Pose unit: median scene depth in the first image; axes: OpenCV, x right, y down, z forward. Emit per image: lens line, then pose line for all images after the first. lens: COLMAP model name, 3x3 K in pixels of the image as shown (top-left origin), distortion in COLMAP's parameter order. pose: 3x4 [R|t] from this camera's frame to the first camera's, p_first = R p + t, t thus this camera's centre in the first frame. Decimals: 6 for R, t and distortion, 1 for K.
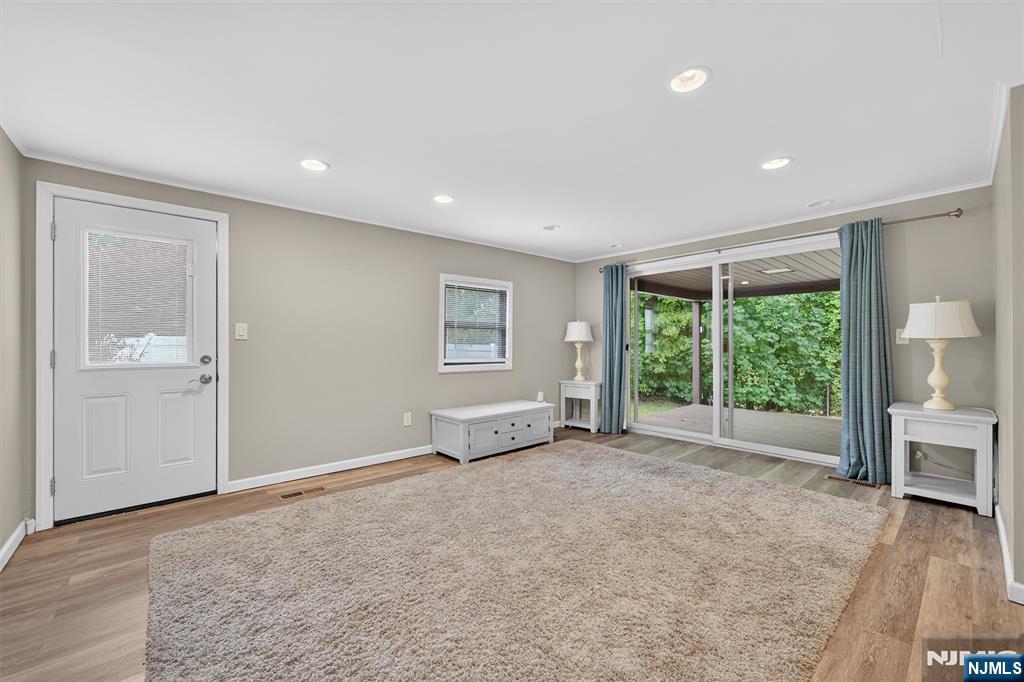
lens RADIAL K [[406.5, 0, 507.3], [0, 406.5, 338.3], [0, 0, 1]] dist [-0.014261, 0.007015]
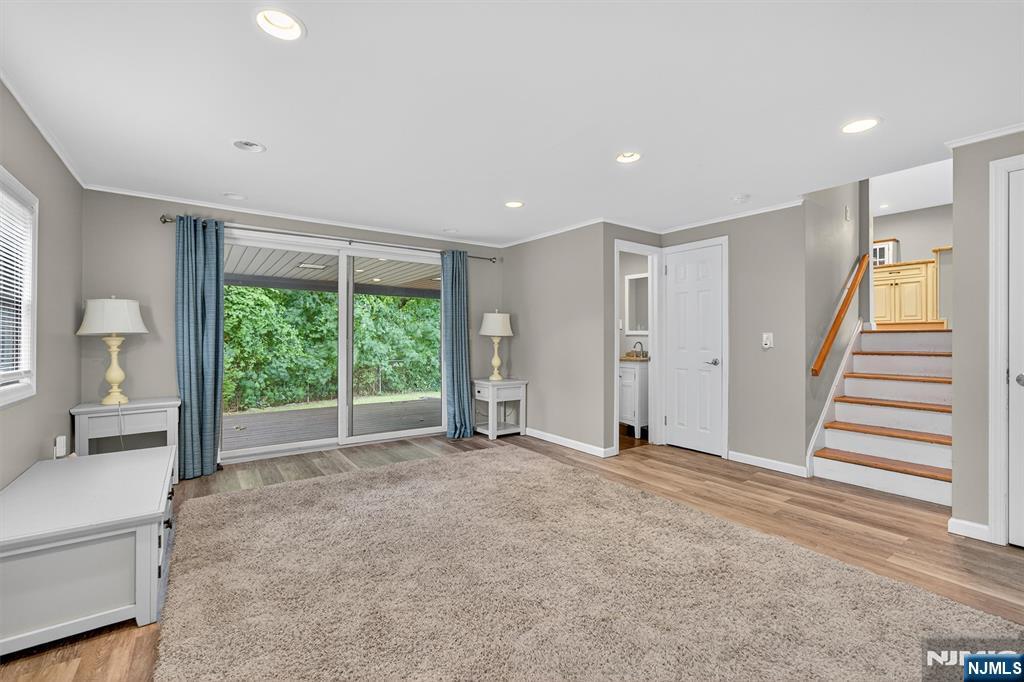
lens RADIAL K [[441.3, 0, 512.0], [0, 441.3, 341.0], [0, 0, 1]] dist [-0.031454, 0.000107]
pose [[0.102513, -0.000469, 0.994732, -0.540318], [-0.014323, 0.999896, 0.001947, 0.011957], [-0.994629, -0.014447, 0.102495, 0.597999]]
